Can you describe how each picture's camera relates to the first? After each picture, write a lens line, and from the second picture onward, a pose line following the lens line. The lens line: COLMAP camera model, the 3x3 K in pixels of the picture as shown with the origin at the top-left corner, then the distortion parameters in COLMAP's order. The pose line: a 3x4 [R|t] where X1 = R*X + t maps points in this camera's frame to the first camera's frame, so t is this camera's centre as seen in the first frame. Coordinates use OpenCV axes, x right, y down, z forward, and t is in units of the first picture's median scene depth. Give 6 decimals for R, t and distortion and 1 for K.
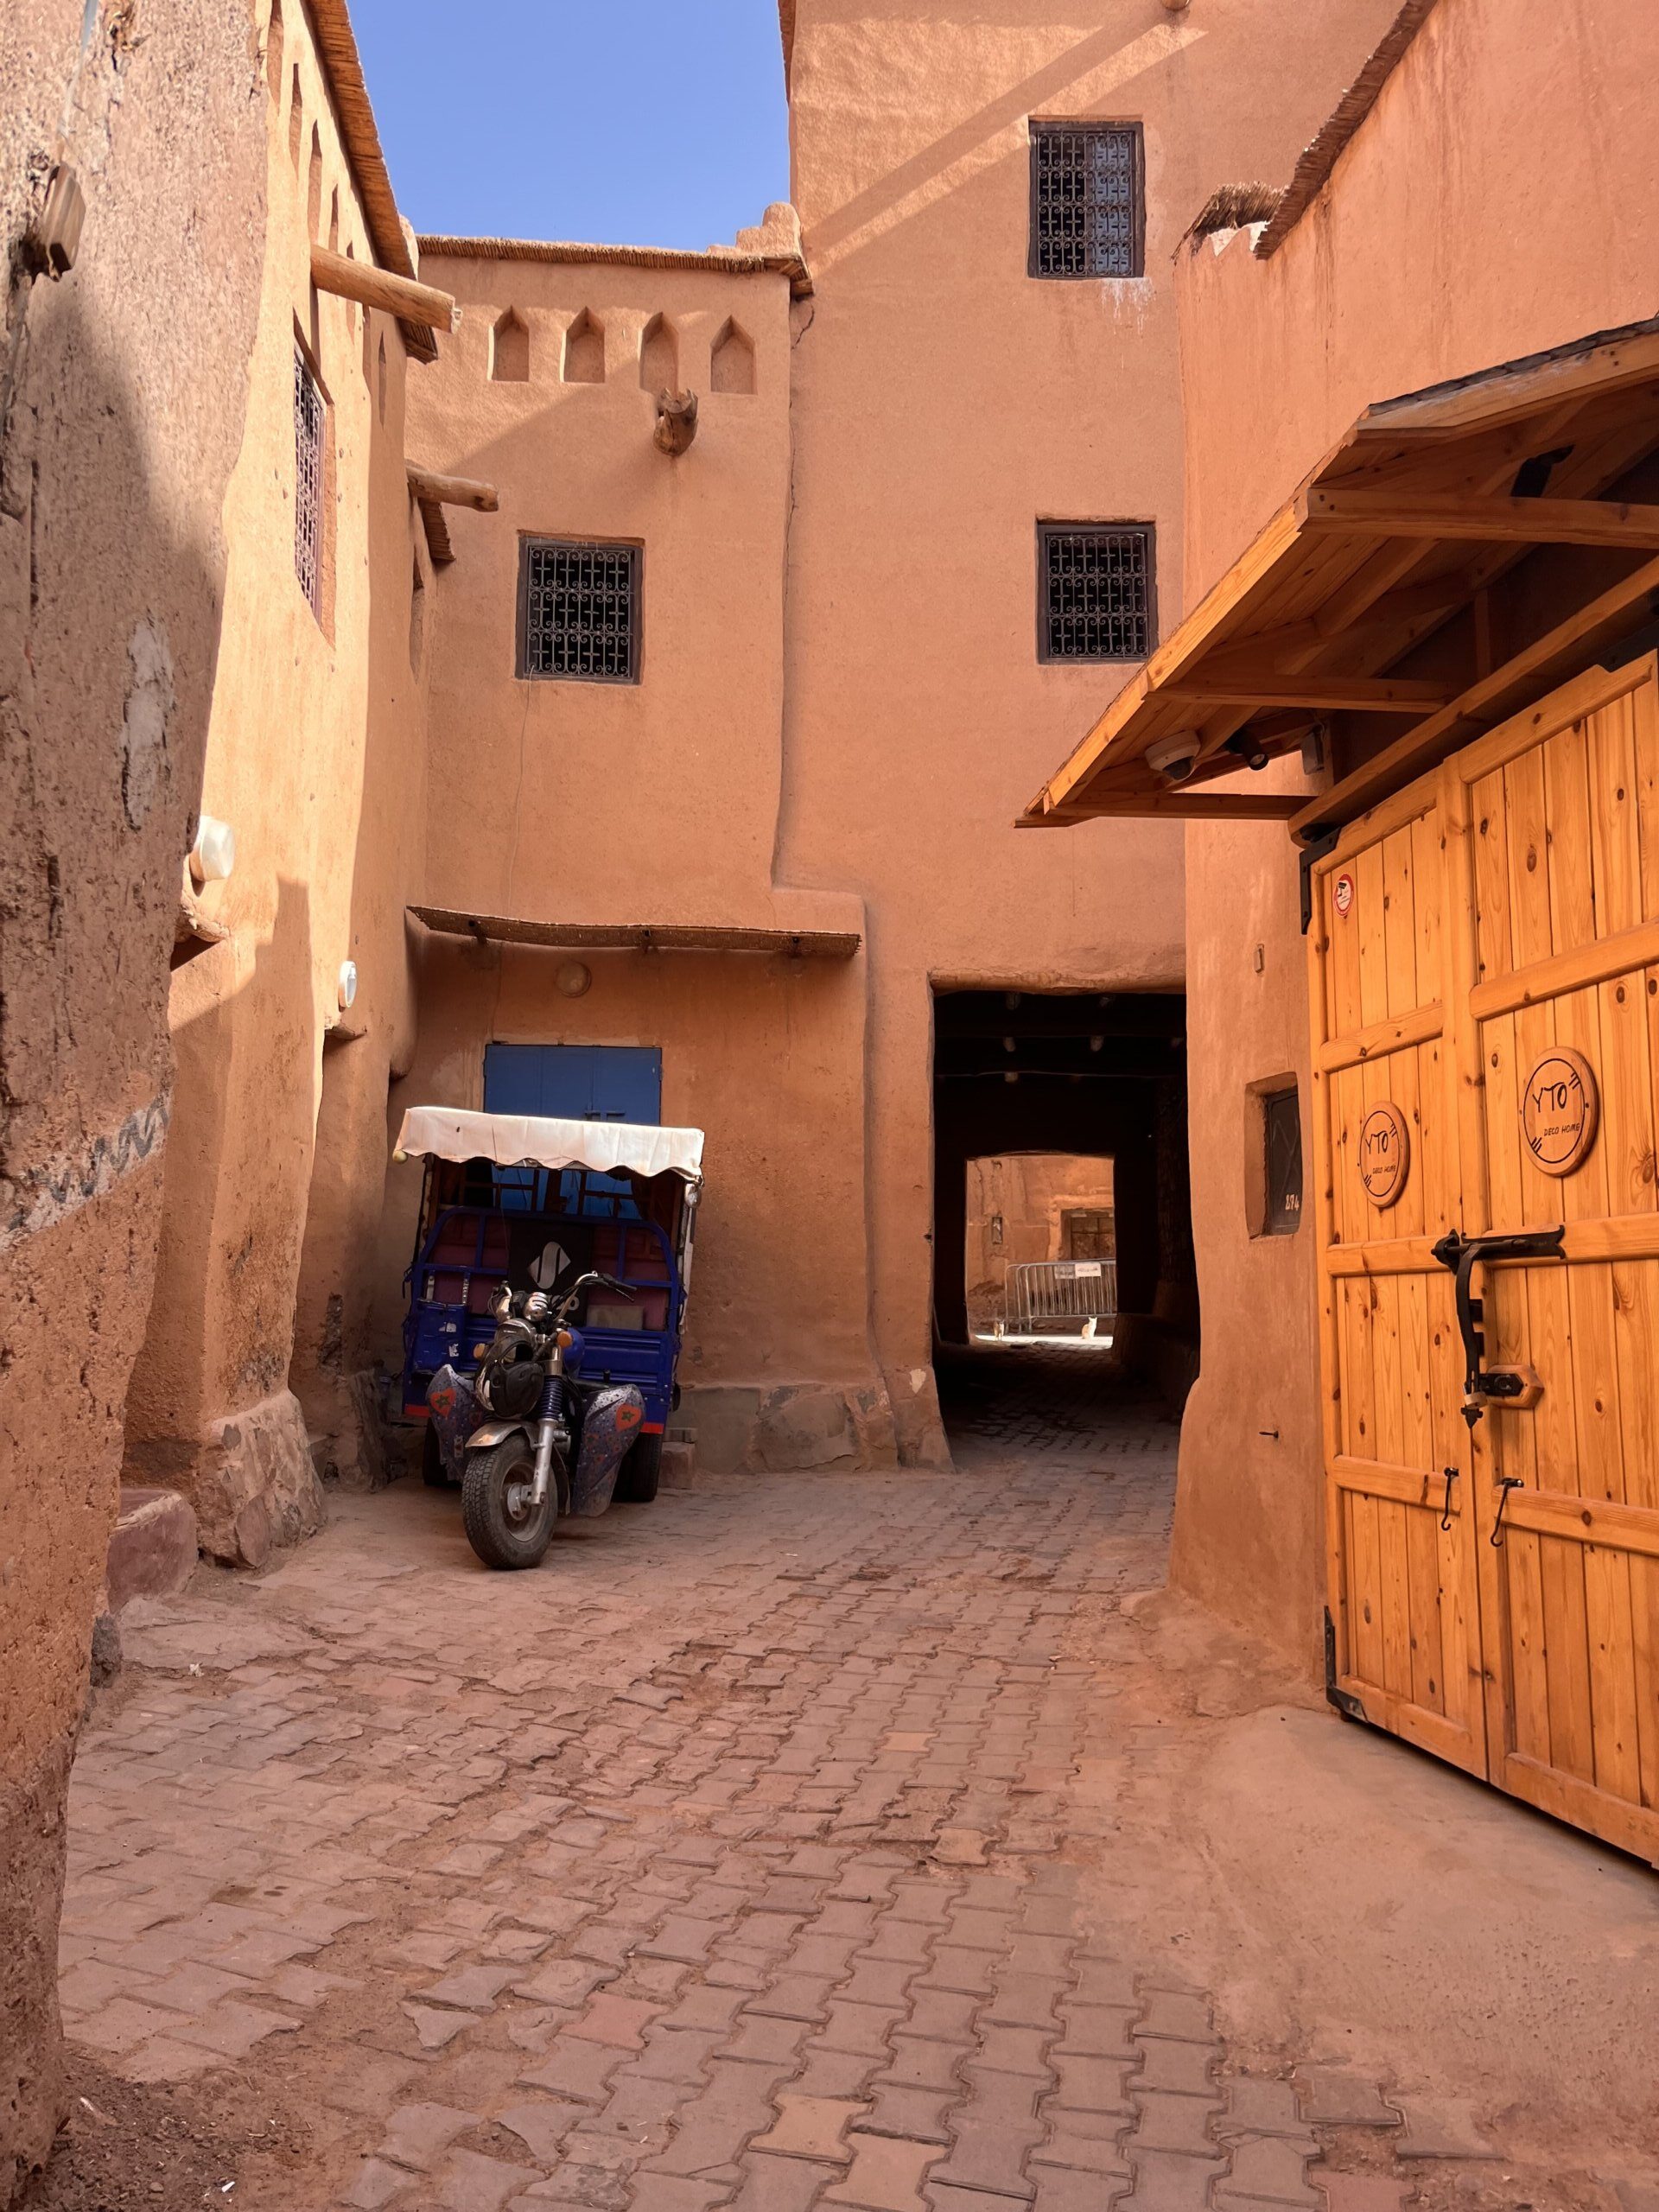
lens RADIAL K [[1665.4, 0, 829.5], [0, 1665.4, 1106.0], [0, 0, 1]] dist [0.074116, -0.108244]
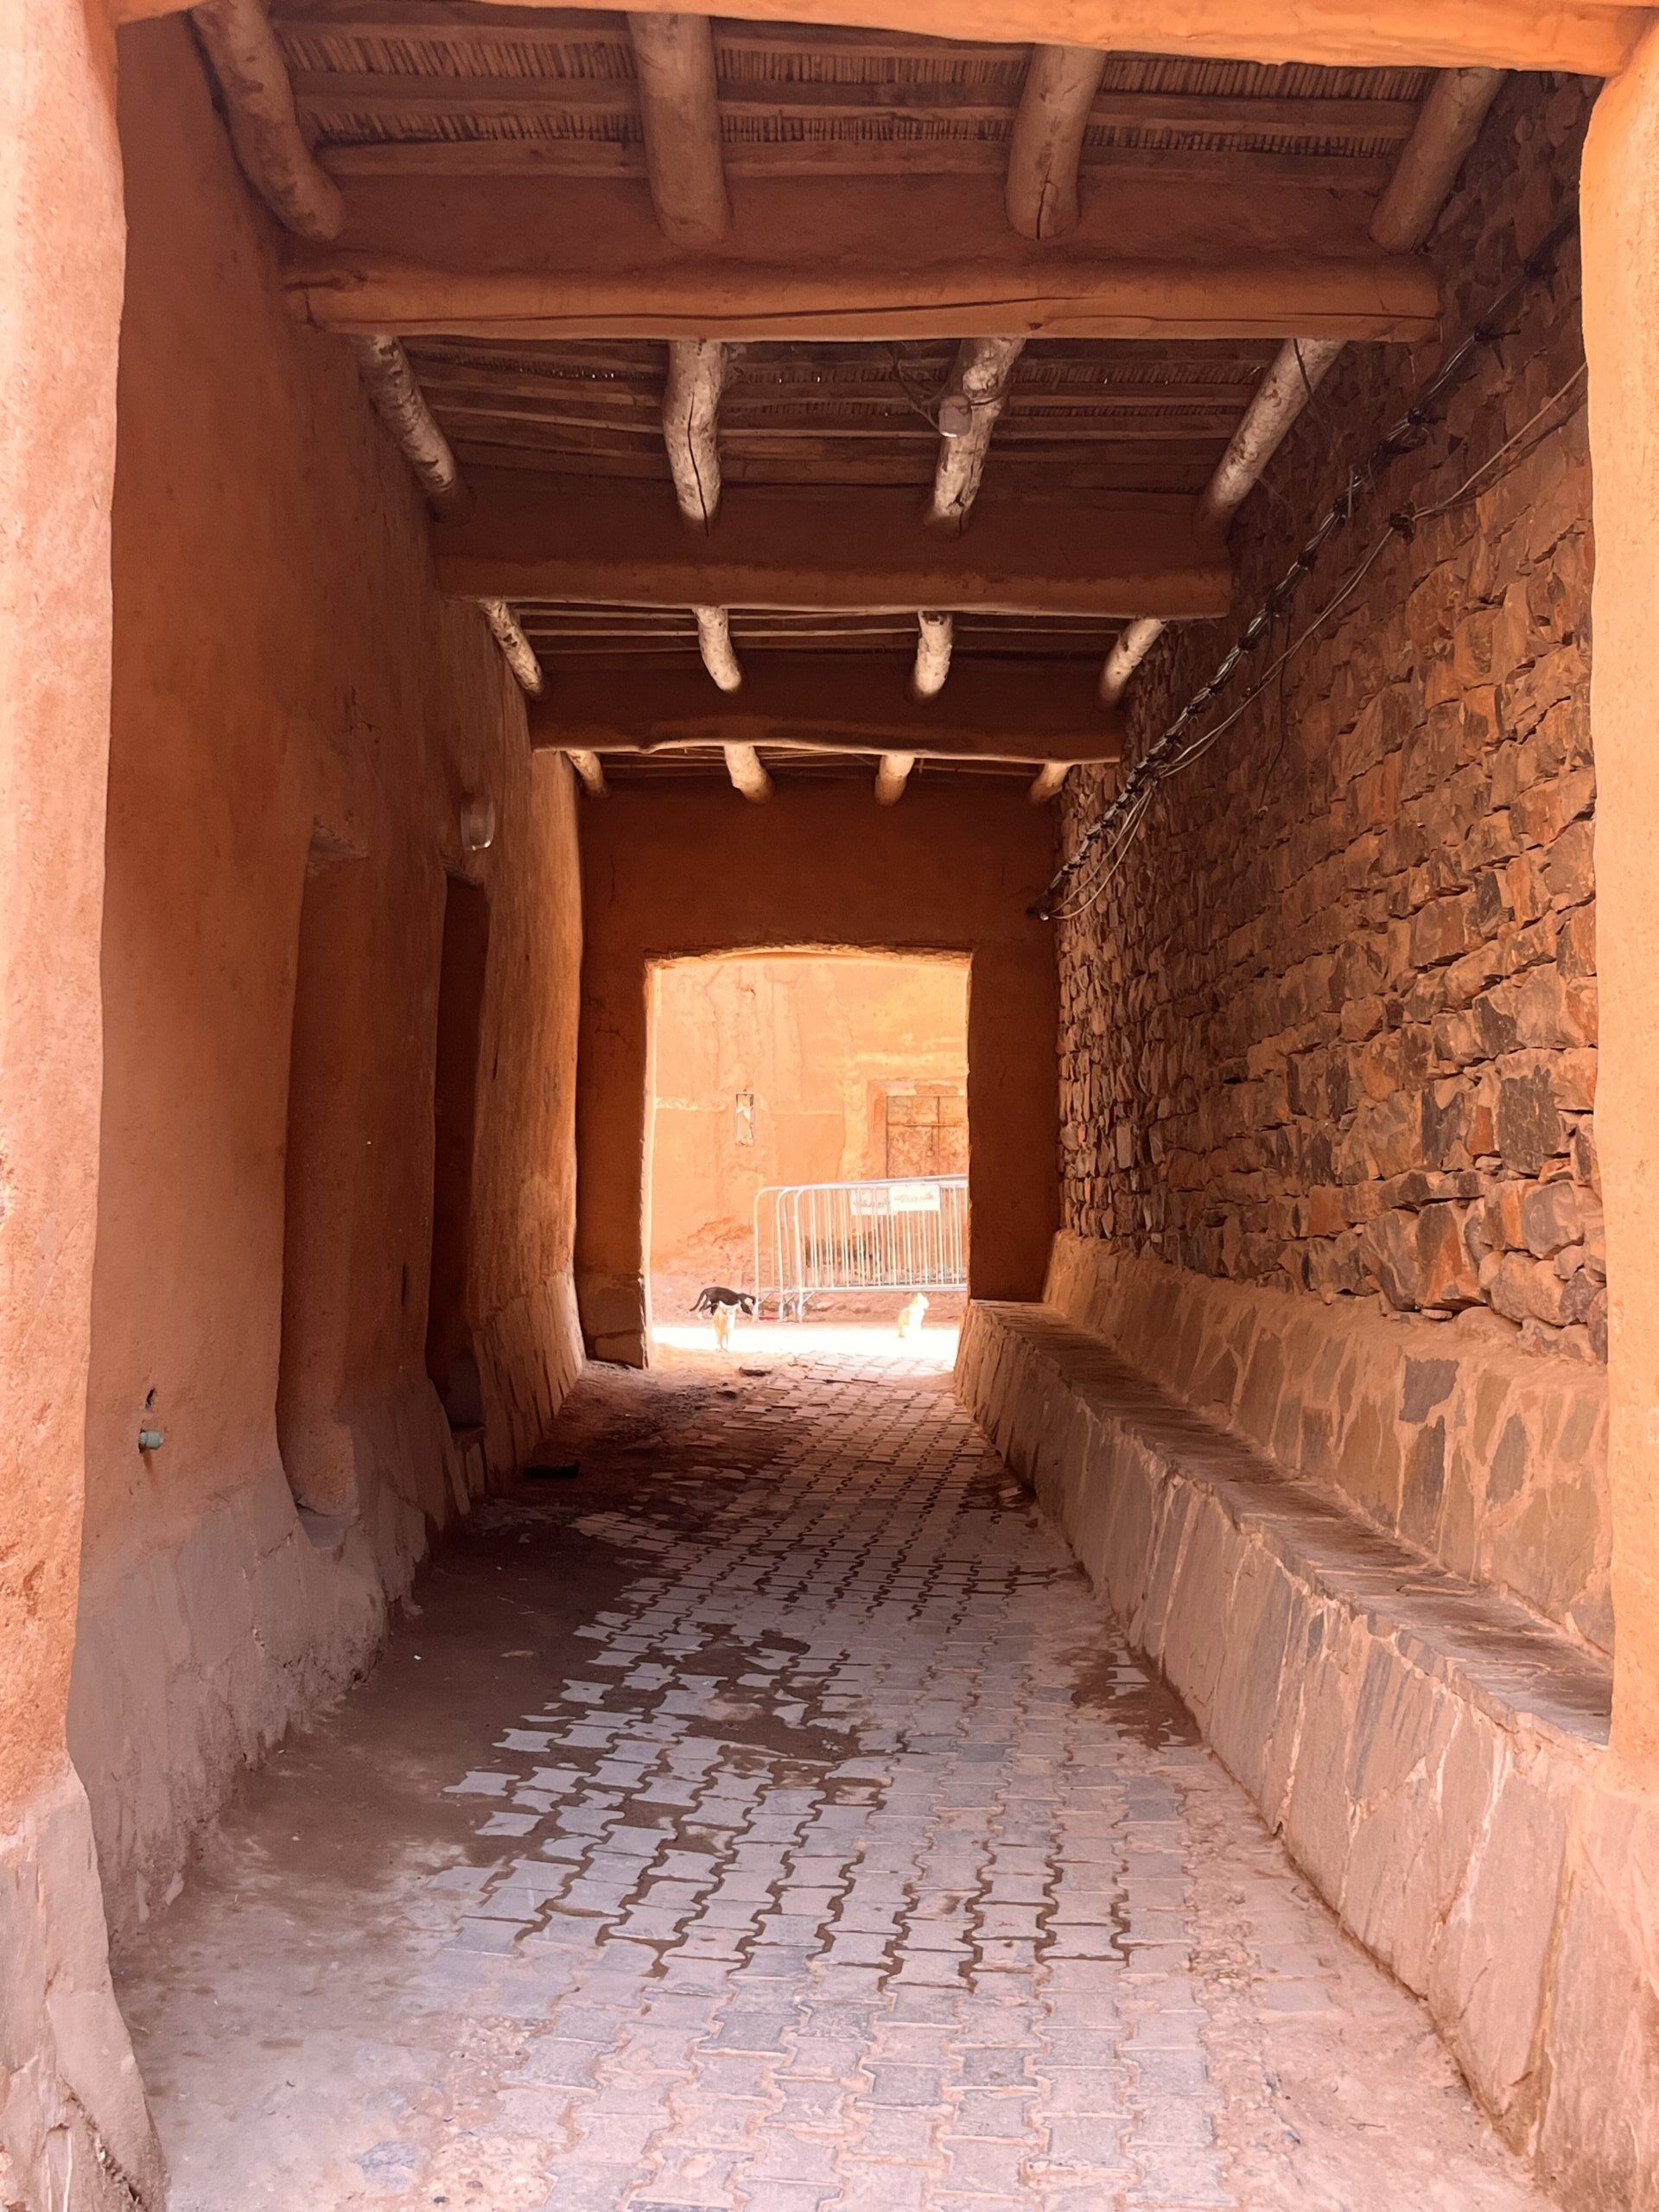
lens RADIAL K [[2313.4, 0, 829.5], [0, 2313.4, 1106.0], [0, 0, 1]] dist [-0.001698, -0.000207]
pose [[0.993870, 0.012976, 0.109790, 0.050685], [-0.020576, 0.997447, 0.068382, 0.022230], [-0.108623, -0.070222, 0.991600, 0.302619]]
